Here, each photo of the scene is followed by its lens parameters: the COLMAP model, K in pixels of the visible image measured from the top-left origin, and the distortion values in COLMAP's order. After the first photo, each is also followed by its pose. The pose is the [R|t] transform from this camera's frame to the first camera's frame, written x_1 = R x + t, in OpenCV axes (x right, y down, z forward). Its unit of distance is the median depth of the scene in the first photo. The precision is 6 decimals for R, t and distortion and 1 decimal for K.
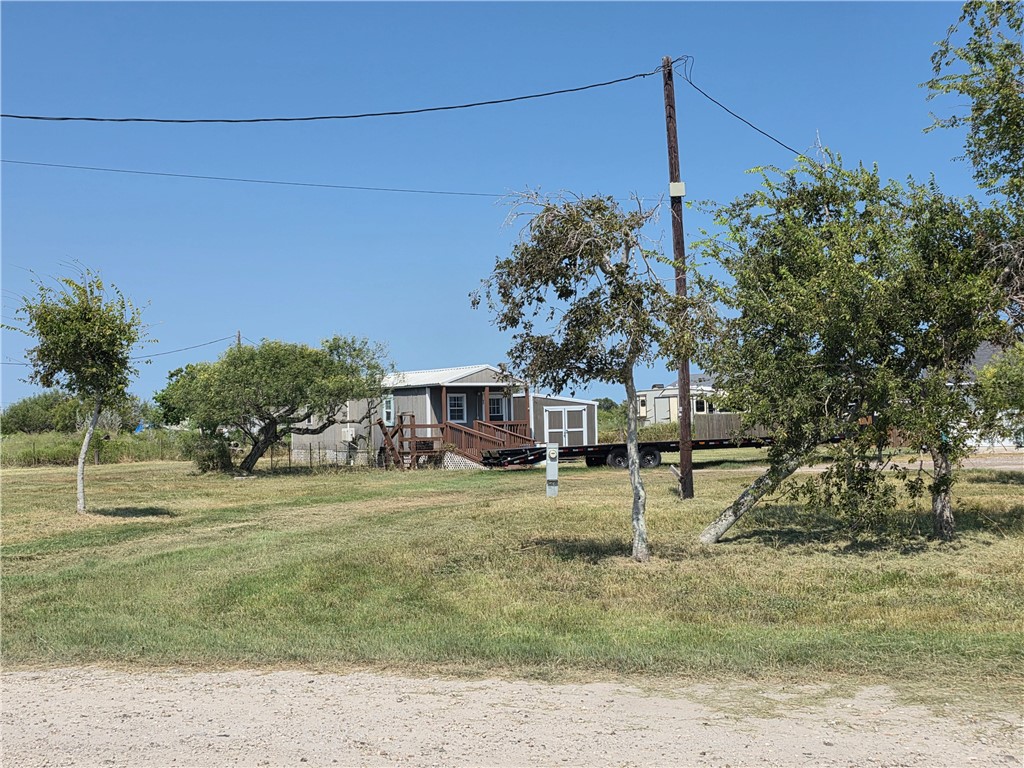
lens RADIAL K [[1201.0, 0, 512.0], [0, 1201.0, 384.0], [0, 0, 1]] dist [0.087222, -0.005796]
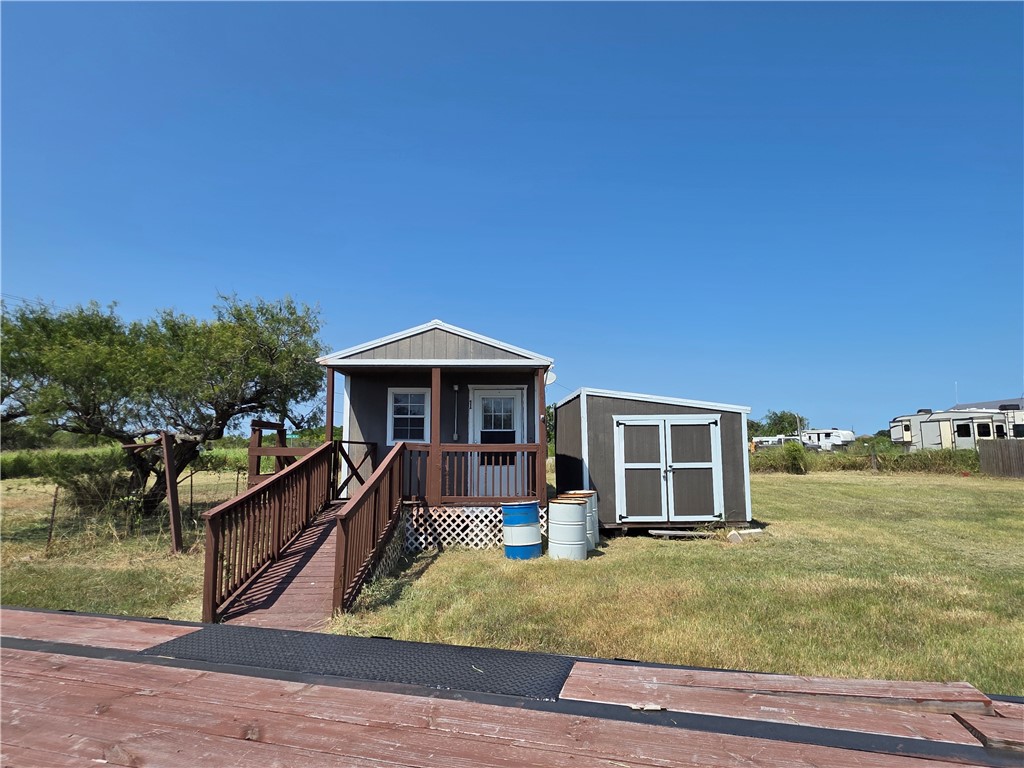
lens RADIAL K [[546.2, 0, 512.0], [0, 546.2, 384.0], [0, 0, 1]] dist [0.002387, -0.000297]
pose [[0.861857, -0.035061, -0.505938, 0.107793], [-0.001037, 0.997483, -0.070892, 0.022837], [0.507151, 0.061624, 0.859652, 0.825230]]
